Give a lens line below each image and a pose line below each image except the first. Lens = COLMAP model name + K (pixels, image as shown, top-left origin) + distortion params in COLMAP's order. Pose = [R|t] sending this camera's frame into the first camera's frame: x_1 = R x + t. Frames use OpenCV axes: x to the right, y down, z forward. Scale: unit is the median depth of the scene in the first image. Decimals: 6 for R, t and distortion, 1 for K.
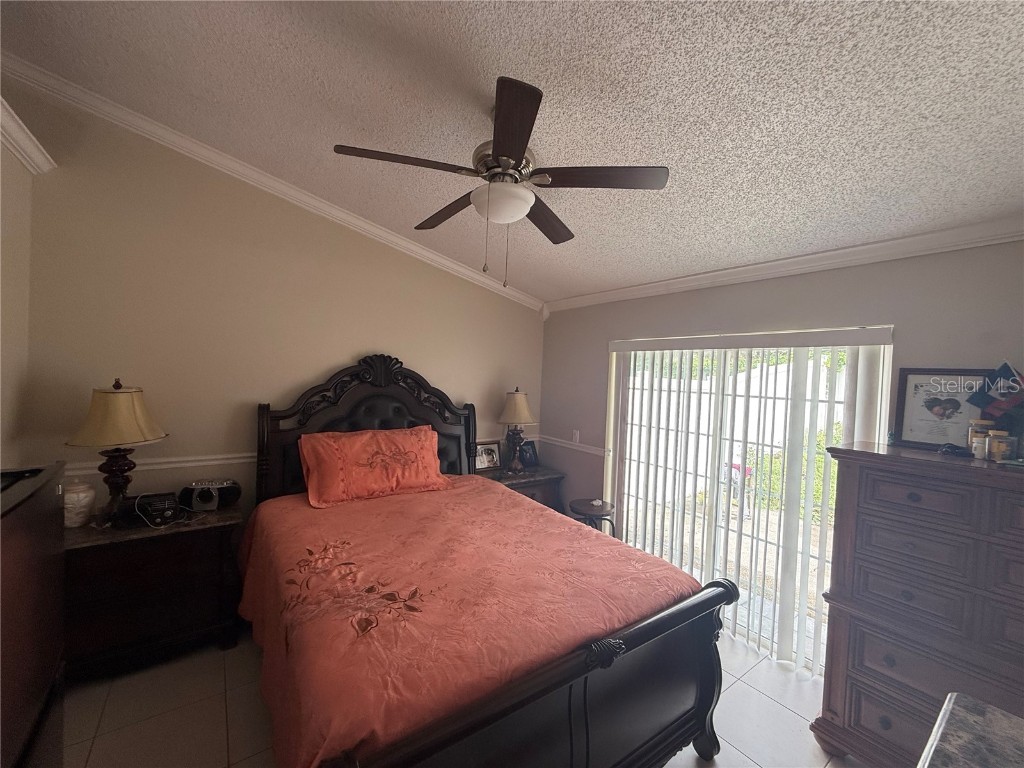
lens RADIAL K [[408.7, 0, 508.9], [0, 408.7, 387.7], [0, 0, 1]] dist [0.000362, 0.000143]
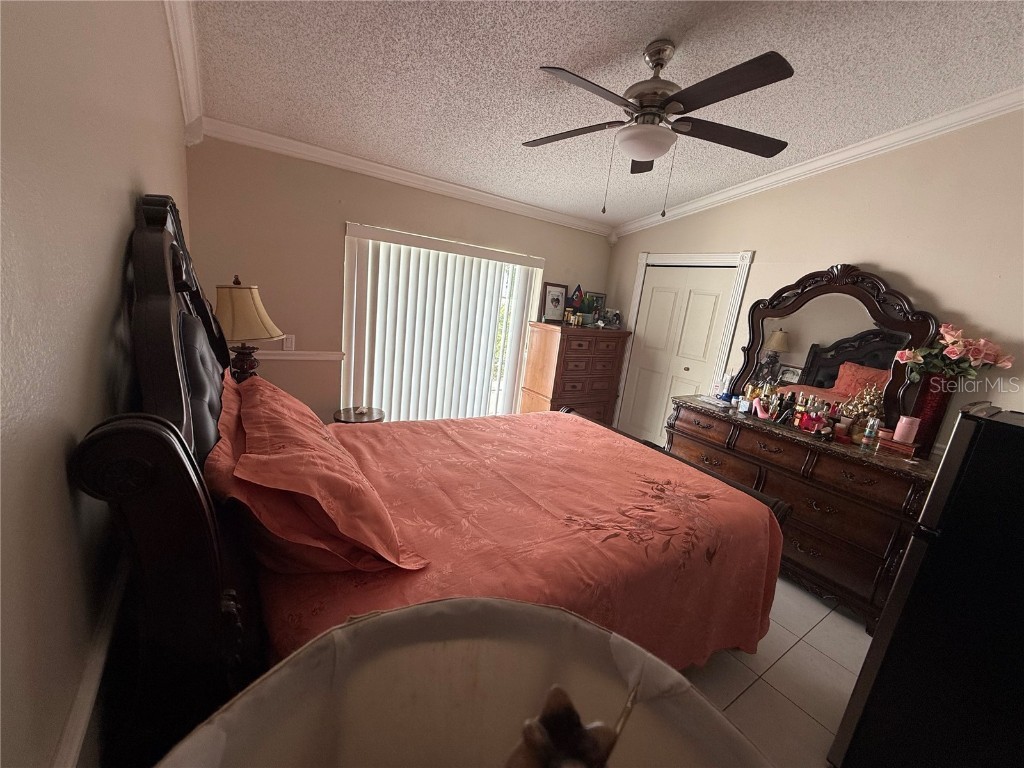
lens RADIAL K [[408.7, 0, 507.2], [0, 408.7, 382.8], [0, 0, 1]] dist [0.000362, 0.000143]
pose [[0.044960, -0.248571, 0.967570, -0.804003], [-0.079330, 0.964602, 0.251494, -0.044868], [-0.995834, -0.088065, 0.023649, 0.820305]]
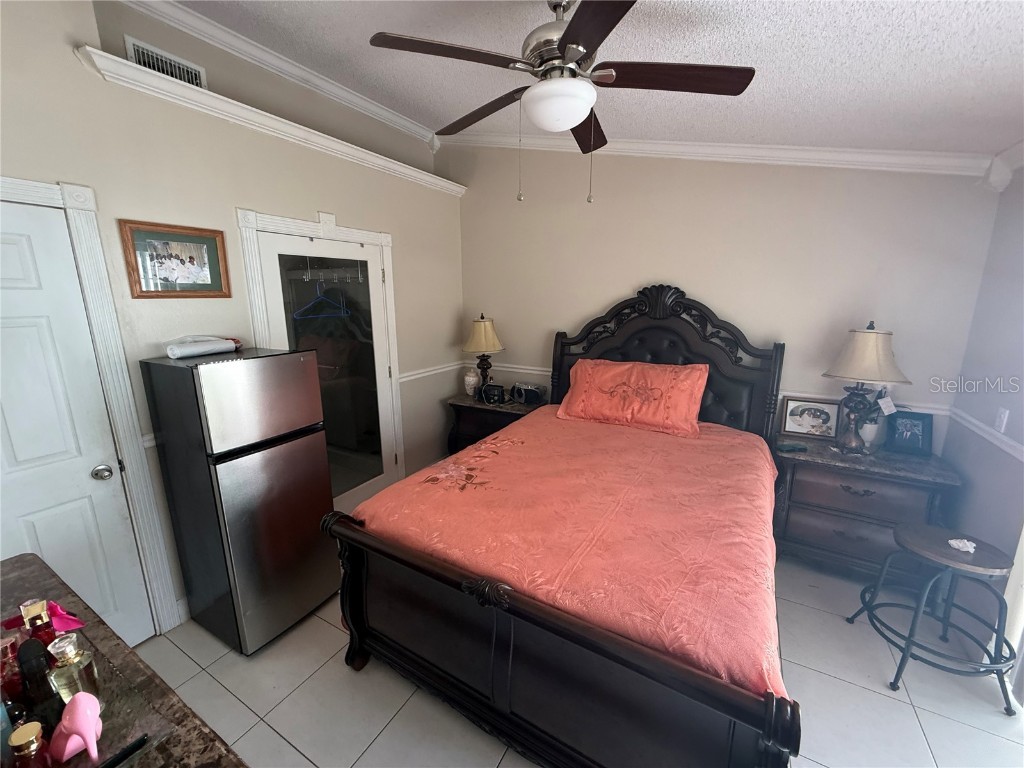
lens RADIAL K [[408.7, 0, 504.5], [0, 408.7, 382.5], [0, 0, 1]] dist [0.000362, 0.000143]
pose [[0.411566, 0.148600, -0.899184, 0.515257], [-0.007673, 0.987148, 0.159625, -0.006602], [0.911348, -0.058797, 0.407417, 0.321962]]
